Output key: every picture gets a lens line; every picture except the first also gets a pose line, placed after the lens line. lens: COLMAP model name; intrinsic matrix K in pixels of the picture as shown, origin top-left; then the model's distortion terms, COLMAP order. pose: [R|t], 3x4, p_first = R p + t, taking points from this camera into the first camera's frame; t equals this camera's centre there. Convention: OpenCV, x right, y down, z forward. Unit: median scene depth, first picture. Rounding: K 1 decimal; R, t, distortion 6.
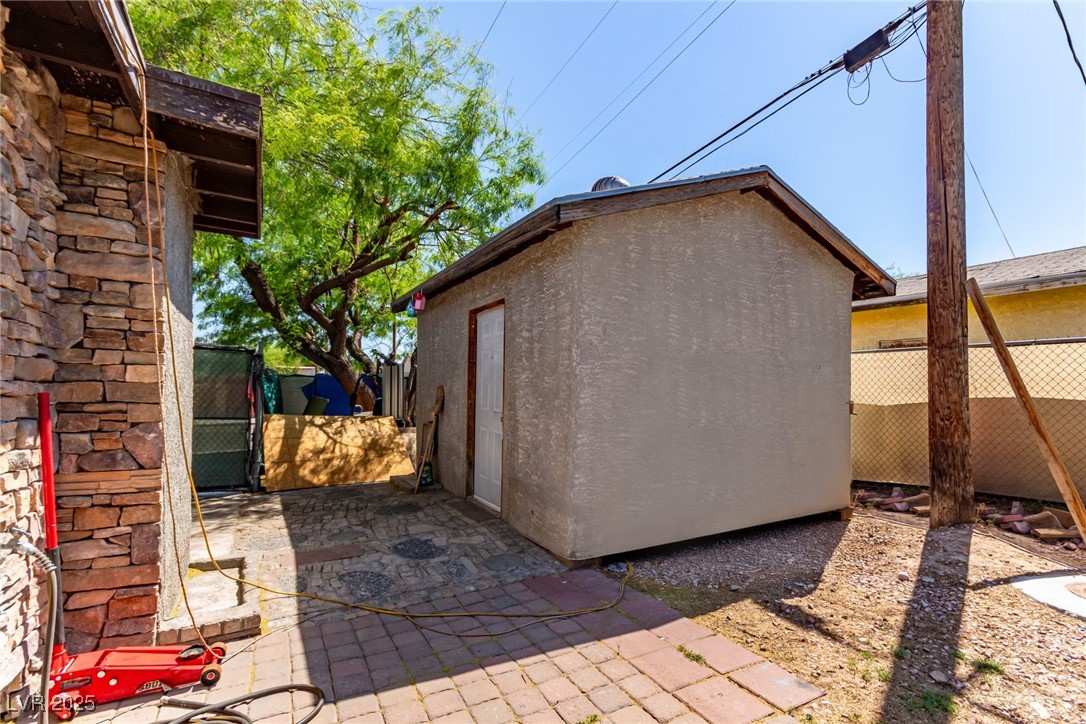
lens RADIAL K [[516.9, 0, 543.7], [0, 516.9, 390.8], [0, 0, 1]] dist [-0.003517, 0.000076]
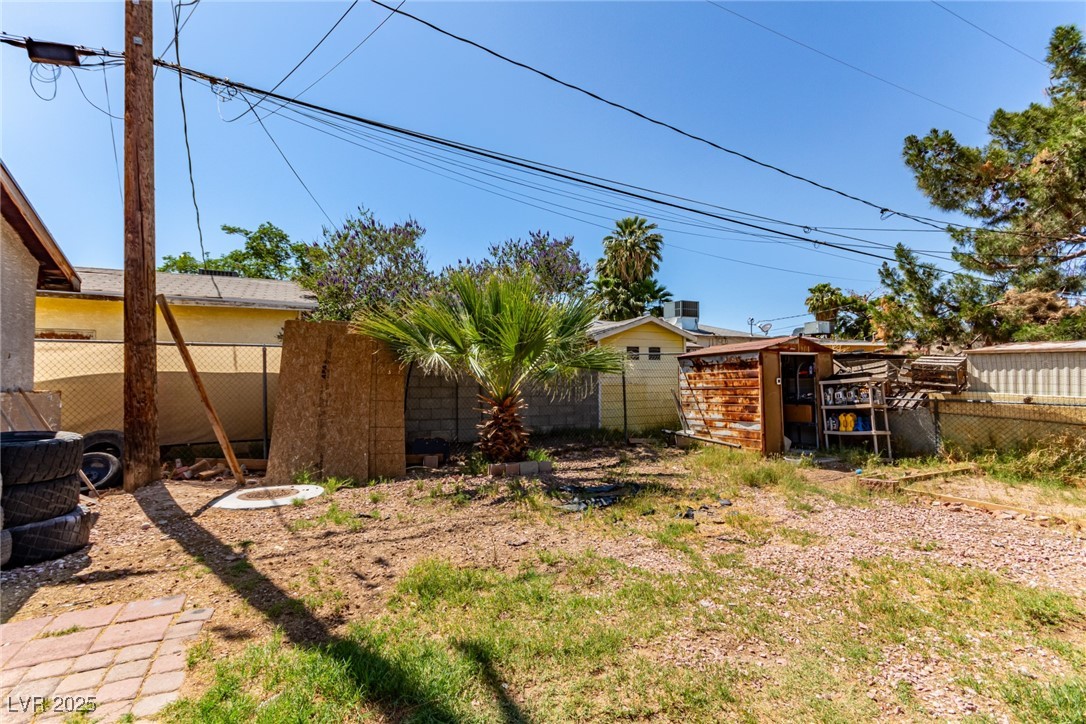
lens RADIAL K [[516.9, 0, 542.6], [0, 516.9, 363.1], [0, 0, 1]] dist [-0.003517, 0.000076]
pose [[0.034712, 0.013164, 0.999311, -0.448487], [0.007027, 0.999885, -0.013415, -0.015538], [-0.999373, 0.007488, 0.034615, -0.022137]]
